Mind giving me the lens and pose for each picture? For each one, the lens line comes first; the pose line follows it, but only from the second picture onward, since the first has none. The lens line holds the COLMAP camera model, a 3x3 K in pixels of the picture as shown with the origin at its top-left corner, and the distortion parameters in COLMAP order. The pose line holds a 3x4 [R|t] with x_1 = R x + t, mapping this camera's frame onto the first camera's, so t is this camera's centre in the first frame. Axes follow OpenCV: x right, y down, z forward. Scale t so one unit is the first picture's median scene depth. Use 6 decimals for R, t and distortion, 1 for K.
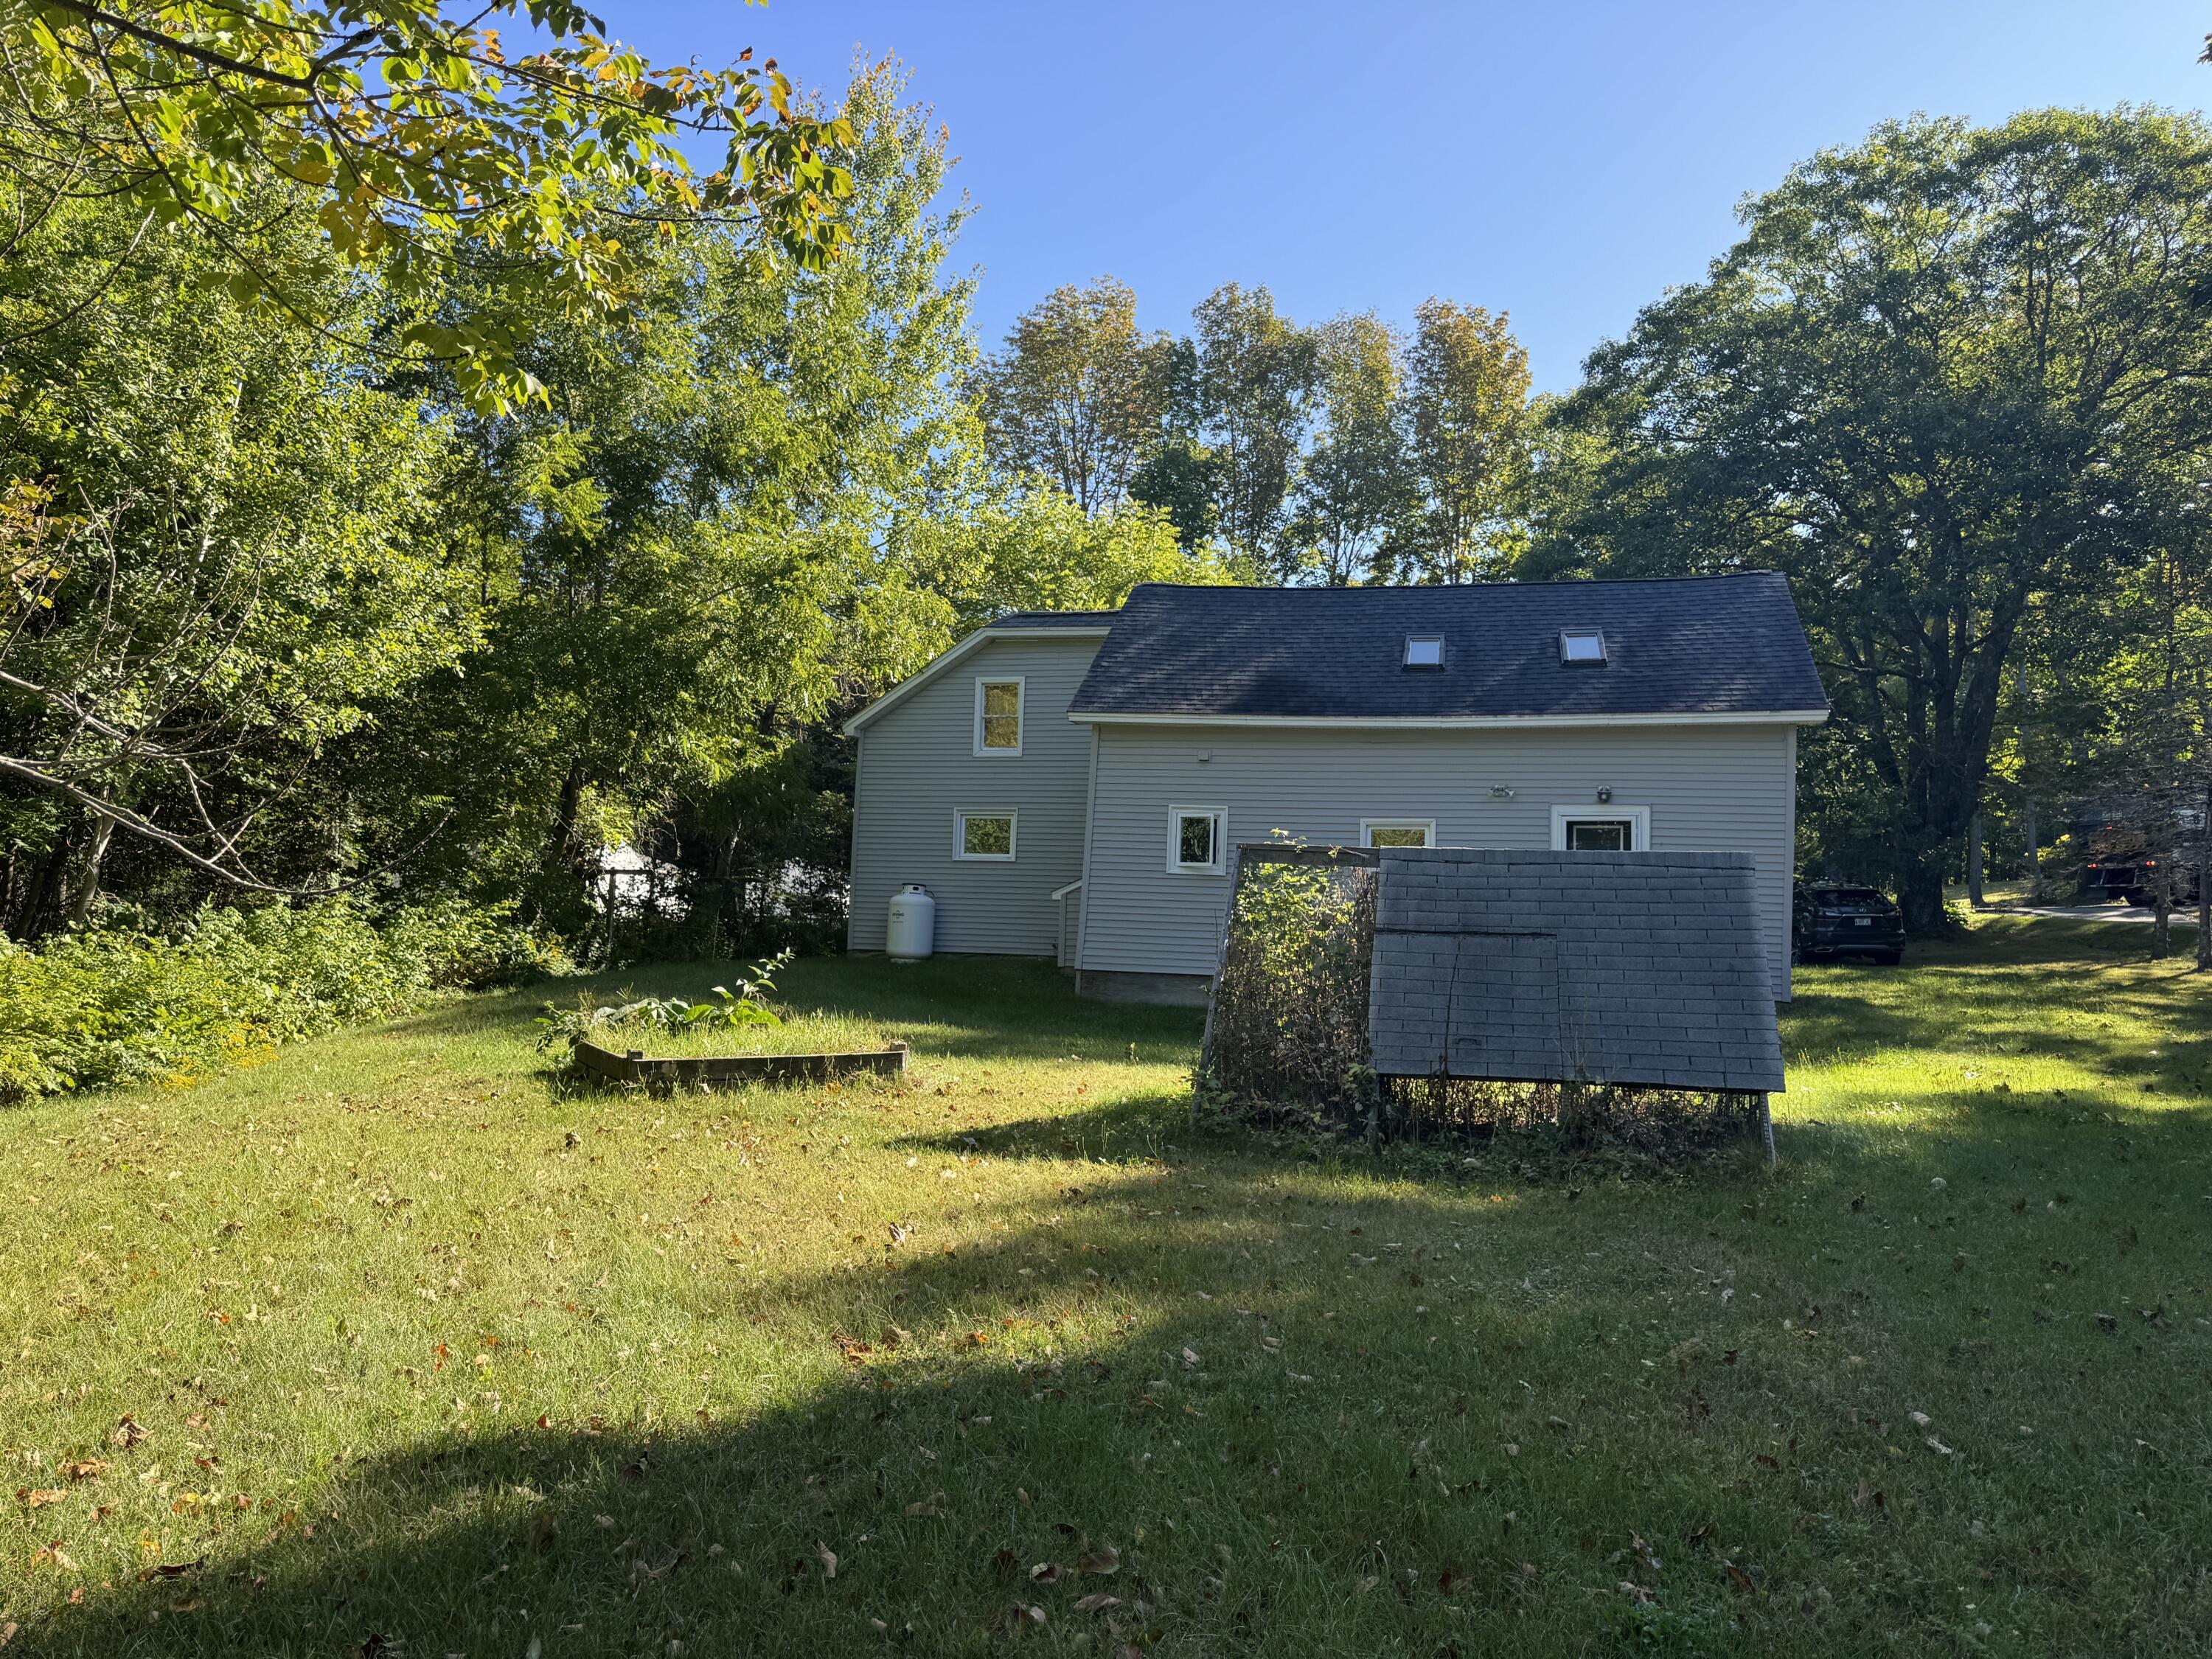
lens RADIAL K [[1551.1, 0, 1102.5], [0, 1551.1, 834.3], [0, 0, 1]] dist [0.030771, -0.043598]
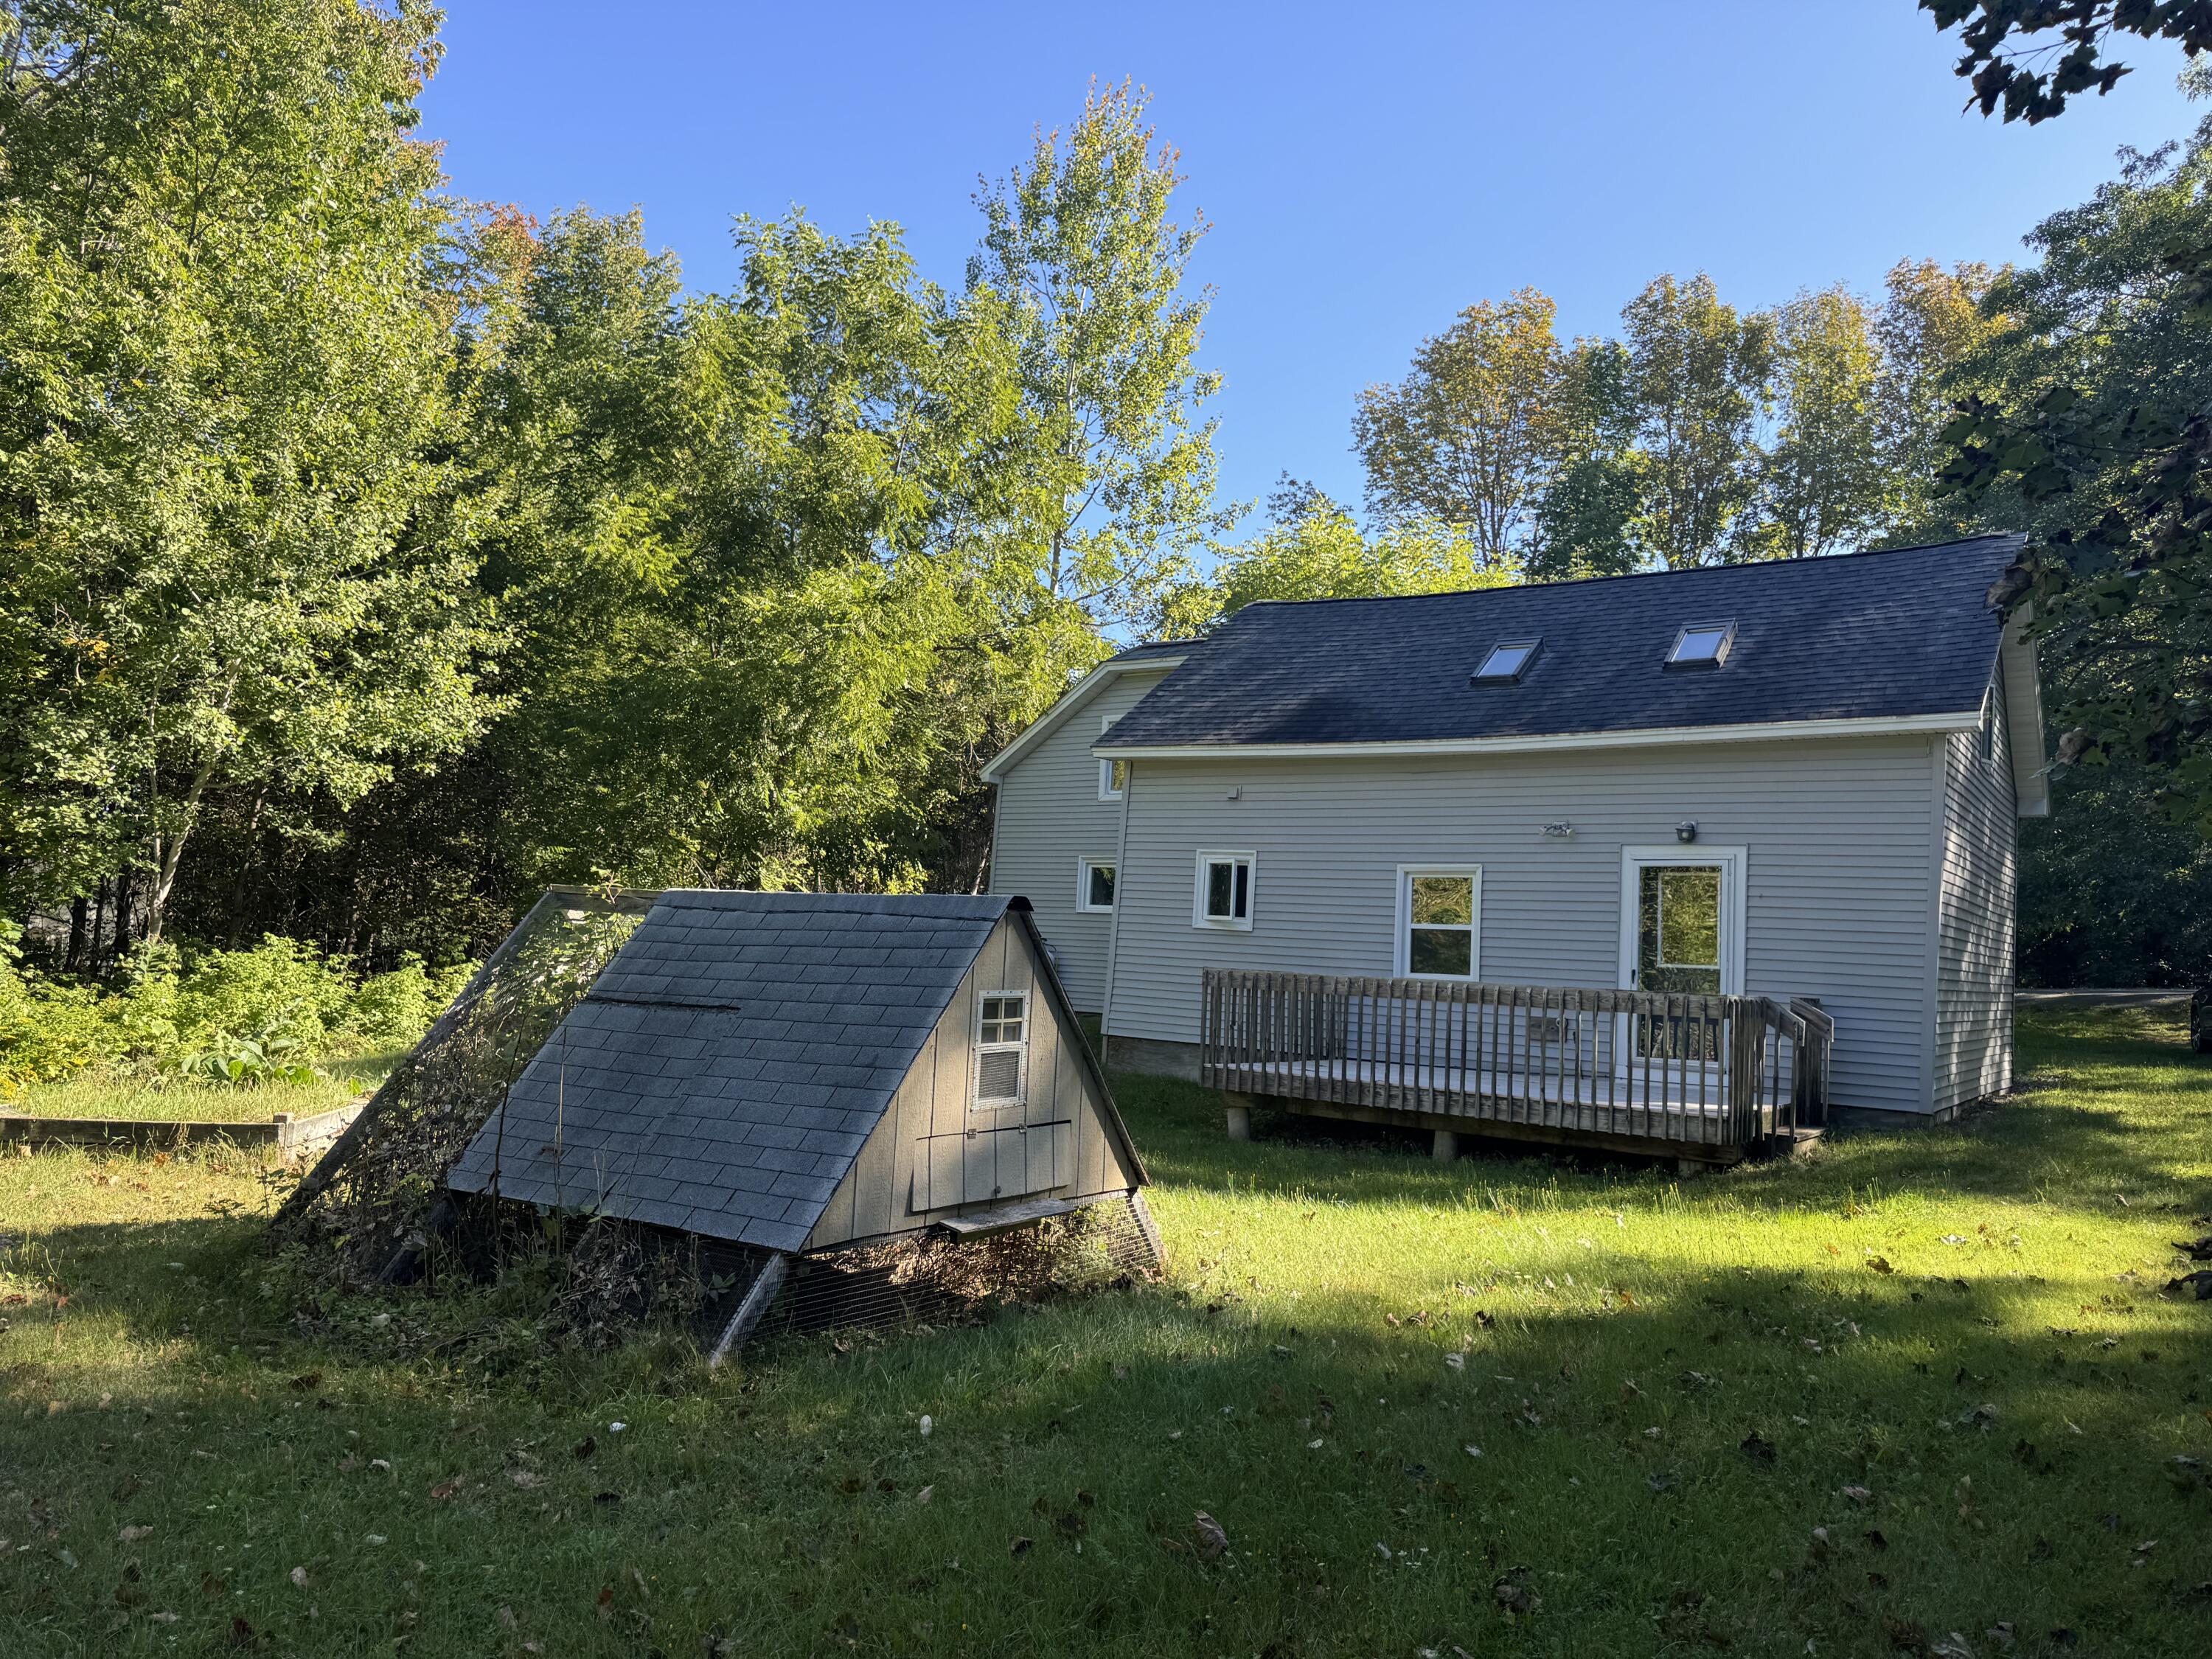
lens RADIAL K [[1551.1, 0, 1103.3], [0, 1551.1, 825.1], [0, 0, 1]] dist [0.030771, -0.043598]
pose [[0.933200, -0.012528, -0.359140, 0.248206], [-0.001832, 0.999213, -0.039618, 0.001655], [0.359354, 0.037629, 0.932443, 0.130682]]
